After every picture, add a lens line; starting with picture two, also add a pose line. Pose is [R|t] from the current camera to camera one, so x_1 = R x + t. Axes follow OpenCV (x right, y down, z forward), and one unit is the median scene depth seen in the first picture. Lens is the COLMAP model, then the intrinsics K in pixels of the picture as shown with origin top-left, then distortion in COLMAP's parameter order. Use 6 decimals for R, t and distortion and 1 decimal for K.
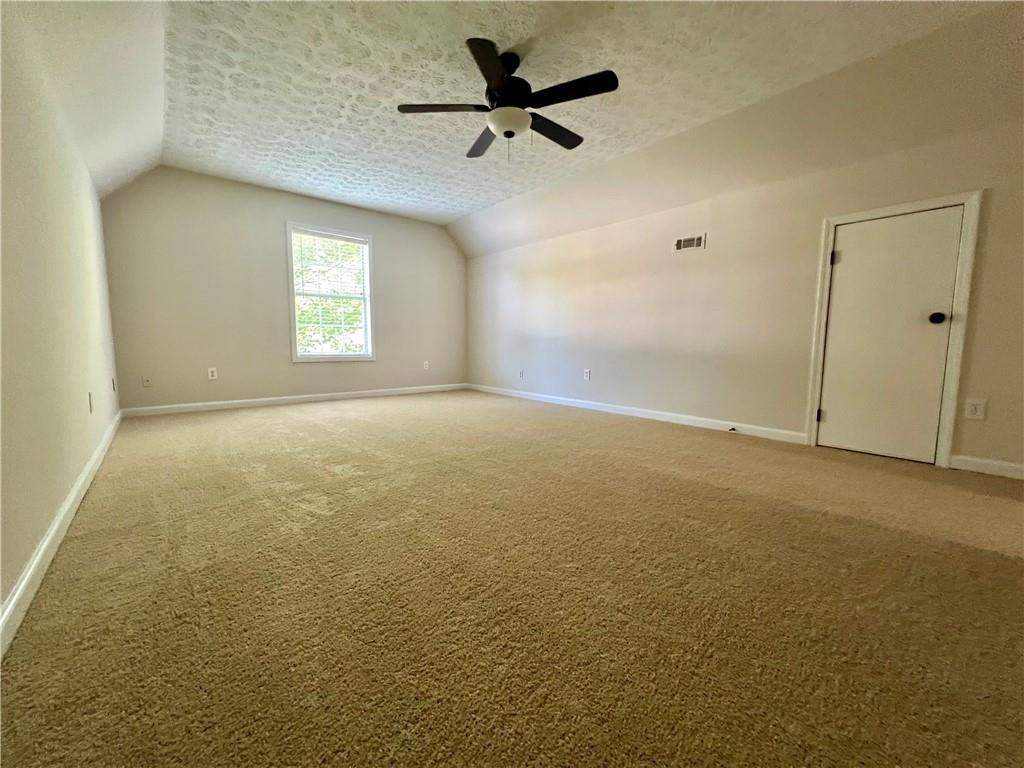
lens RADIAL K [[410.8, 0, 512.0], [0, 410.8, 384.0], [0, 0, 1]] dist [-0.000230, 0.000045]
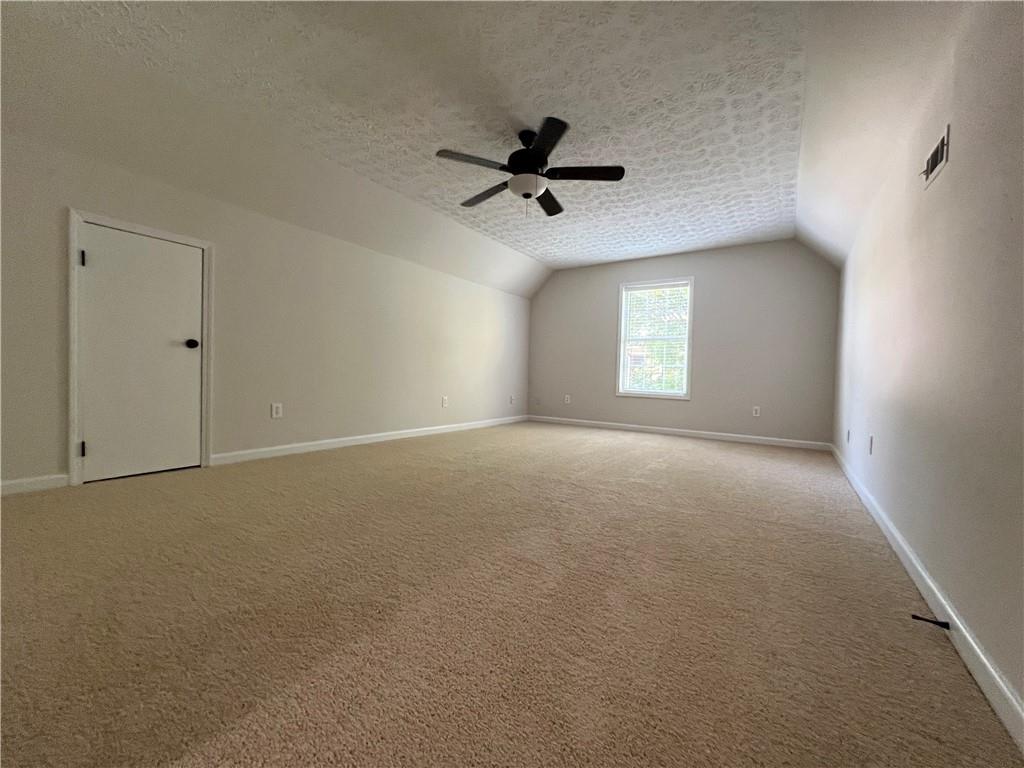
lens RADIAL K [[410.8, 0, 512.0], [0, 410.8, 384.0], [0, 0, 1]] dist [-0.000230, 0.000045]
pose [[0.263203, 0.023509, -0.964454, 0.594441], [-0.126836, 0.991869, -0.010437, -0.036987], [0.956367, 0.125074, 0.264044, 0.391385]]
